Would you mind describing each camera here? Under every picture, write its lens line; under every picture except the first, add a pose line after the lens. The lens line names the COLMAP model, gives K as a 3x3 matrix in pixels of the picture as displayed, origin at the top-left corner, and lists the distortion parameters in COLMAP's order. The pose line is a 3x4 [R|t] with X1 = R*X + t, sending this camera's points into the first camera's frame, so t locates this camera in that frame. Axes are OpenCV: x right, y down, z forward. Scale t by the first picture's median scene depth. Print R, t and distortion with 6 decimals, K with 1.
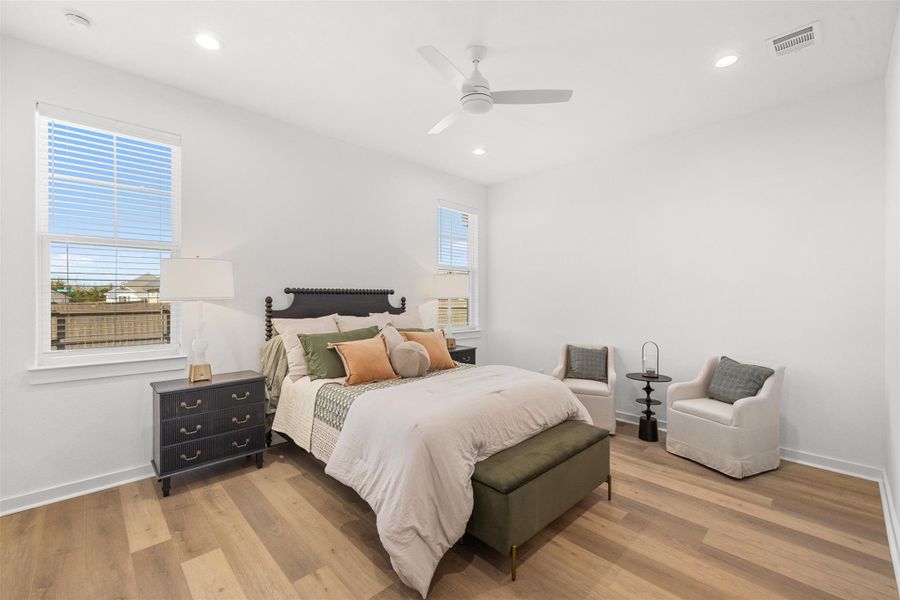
lens RADIAL K [[379.3, 0, 450.0], [0, 379.3, 300.0], [0, 0, 1]] dist [-0.000408, -0.000186]
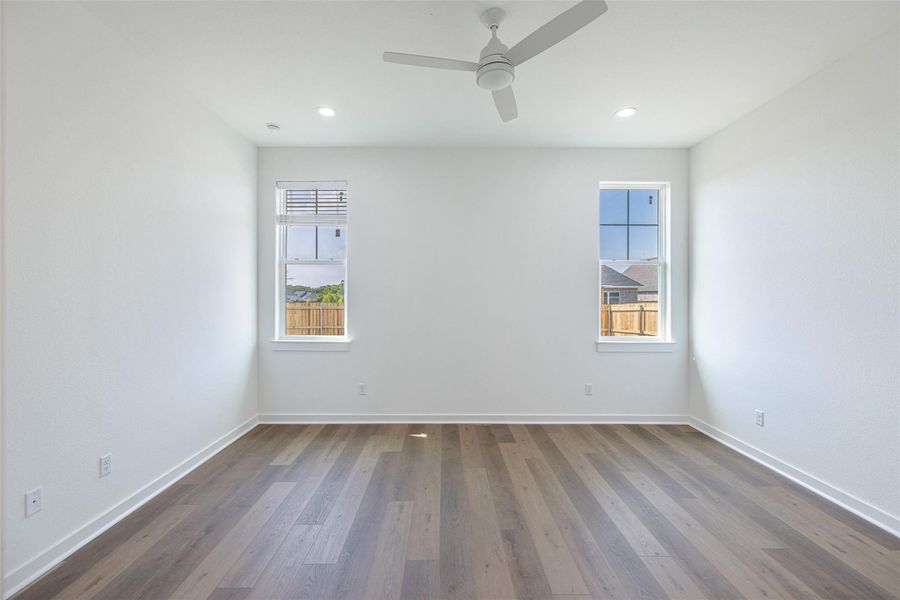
lens RADIAL K [[367.7, 0, 449.5], [0, 367.7, 296.6], [0, 0, 1]] dist [0.001488, 0.000038]
pose [[0.728770, 0.004469, -0.684744, 0.591163], [-0.009026, 0.999955, -0.003080, -0.015865], [0.684699, 0.008425, 0.728777, 0.340366]]
